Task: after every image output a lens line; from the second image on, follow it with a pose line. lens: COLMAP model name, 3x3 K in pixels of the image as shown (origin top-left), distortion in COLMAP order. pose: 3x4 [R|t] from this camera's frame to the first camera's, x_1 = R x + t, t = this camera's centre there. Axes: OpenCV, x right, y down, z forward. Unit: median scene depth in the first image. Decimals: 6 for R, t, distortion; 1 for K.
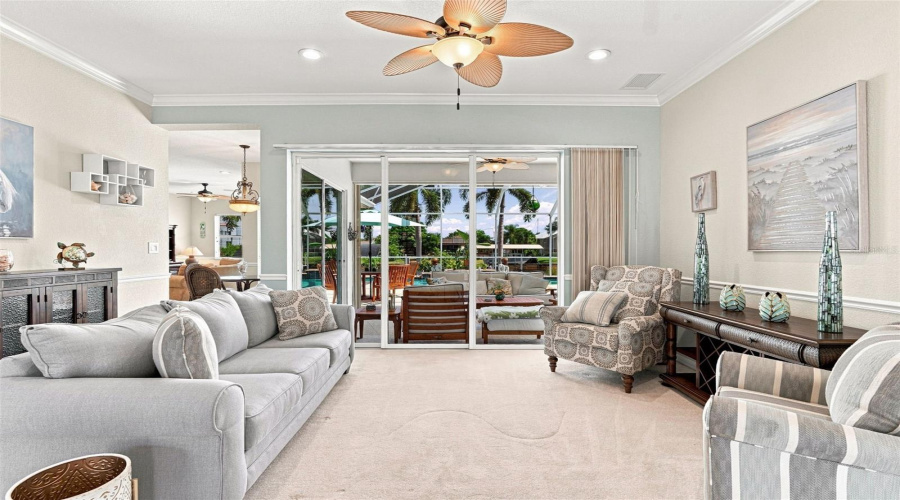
lens RADIAL K [[409.7, 0, 444.6], [0, 409.7, 252.6], [0, 0, 1]] dist [-0.001137, -0.000267]
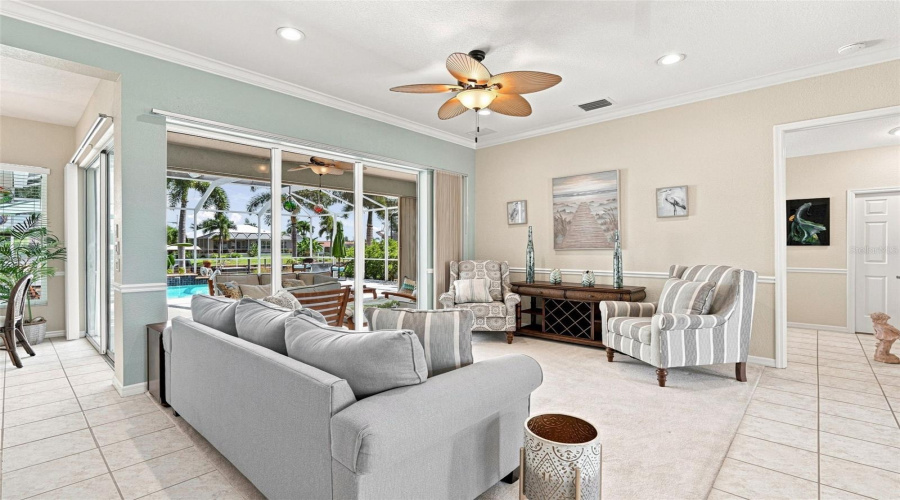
lens RADIAL K [[409.7, 0, 445.3], [0, 409.7, 249.2], [0, 0, 1]] dist [-0.001137, -0.000267]
pose [[0.680401, -0.000739, 0.732840, -0.759083], [0.008818, 0.999935, -0.007179, 0.003225], [-0.732787, 0.011347, 0.680363, 0.135366]]
